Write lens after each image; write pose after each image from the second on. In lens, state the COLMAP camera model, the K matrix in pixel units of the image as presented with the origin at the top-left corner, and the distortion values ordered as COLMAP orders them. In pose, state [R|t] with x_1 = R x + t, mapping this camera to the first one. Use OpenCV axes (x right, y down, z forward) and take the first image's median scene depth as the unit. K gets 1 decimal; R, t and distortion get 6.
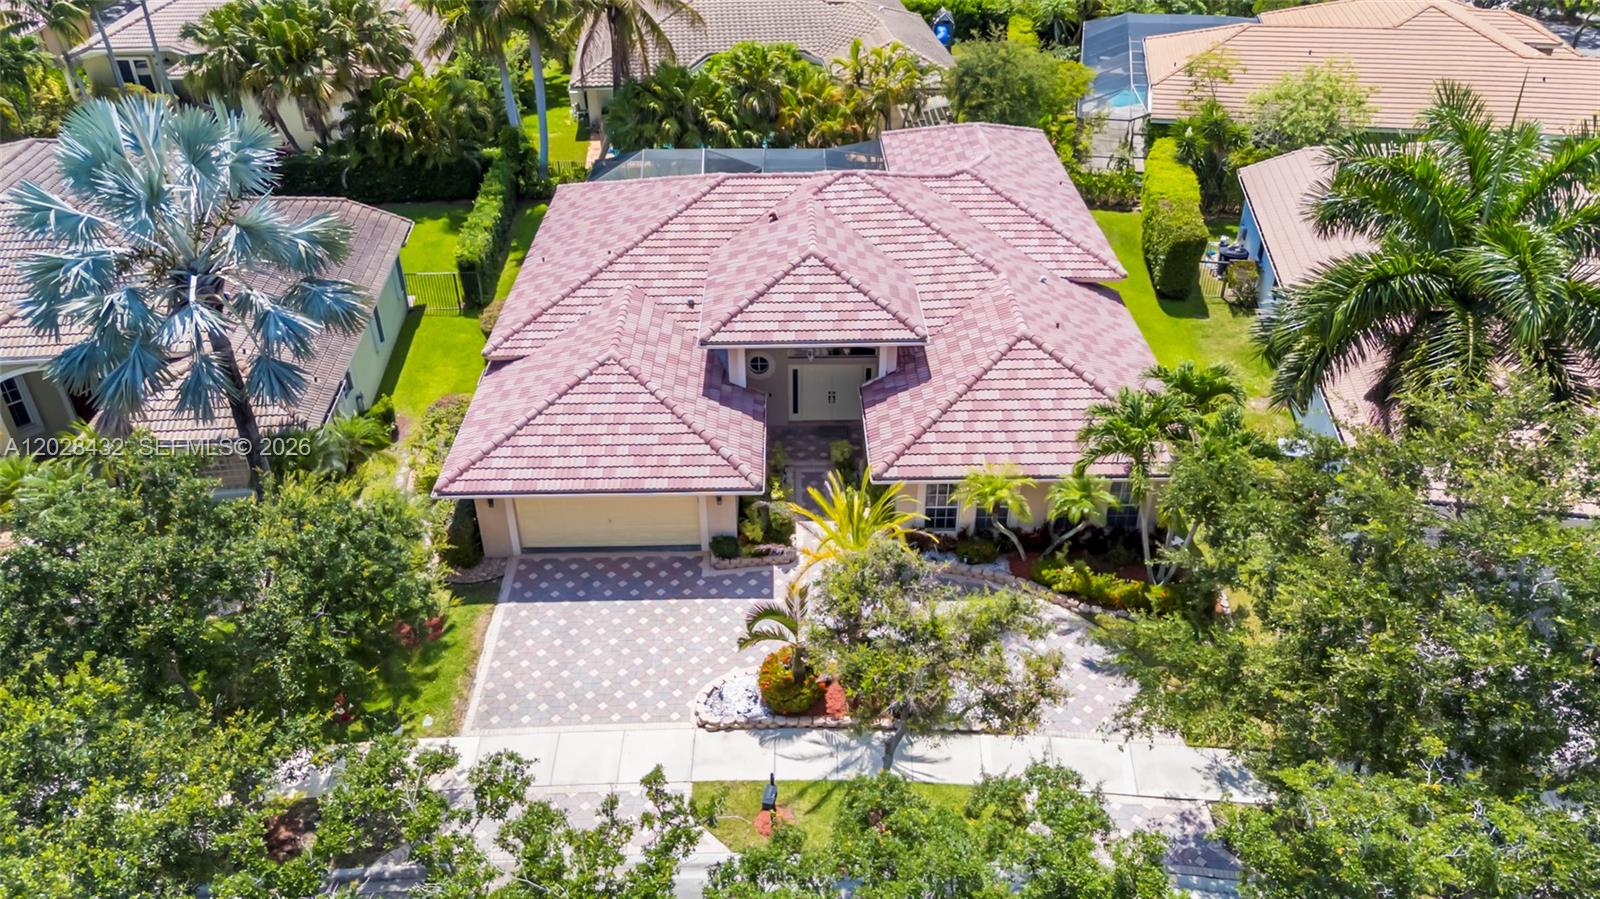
lens RADIAL K [[1168.3, 0, 800.0], [0, 1168.3, 449.5], [0, 0, 1]] dist [0.063579, -0.001921]
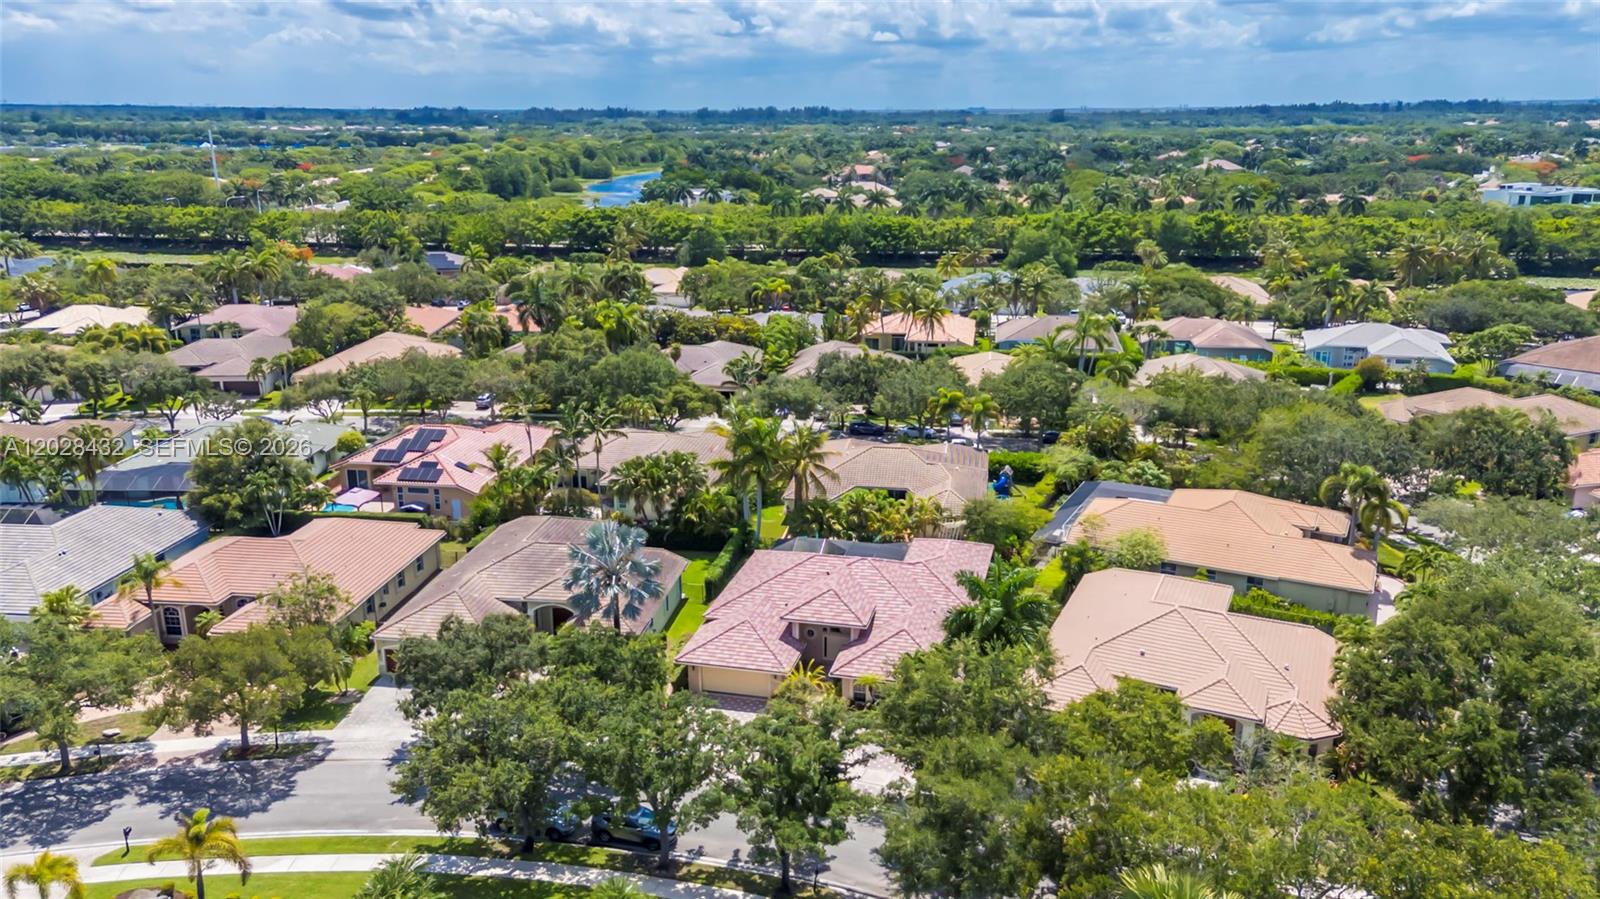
lens RADIAL K [[1176.6, 0, 804.4], [0, 1176.6, 449.7], [0, 0, 1]] dist [0.062163, 0.011586]
pose [[0.966478, 0.070363, -0.246918, 0.390493], [-0.138166, 0.953122, -0.269200, 0.165476], [0.216402, 0.294292, 0.930893, -1.022965]]
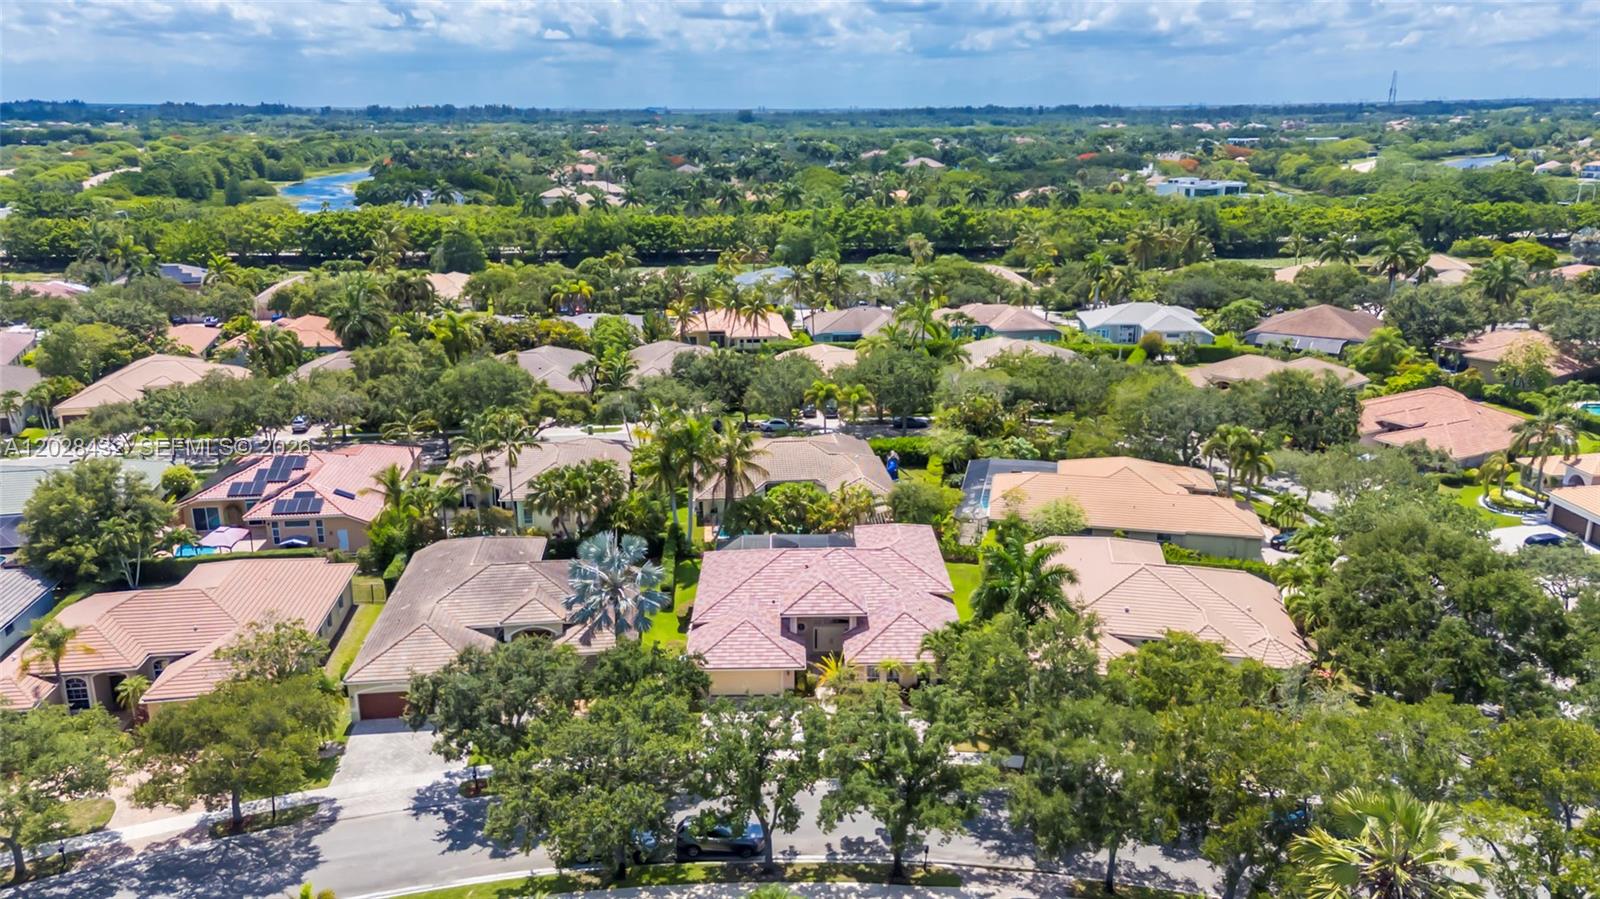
lens RADIAL K [[1168.3, 0, 800.0], [0, 1168.3, 449.5], [0, 0, 1]] dist [0.063579, -0.001921]
pose [[0.999996, -0.000257, -0.002693, -0.022990], [-0.000519, 0.958711, -0.284382, 0.197866], [0.002654, 0.284383, 0.958707, -1.071643]]
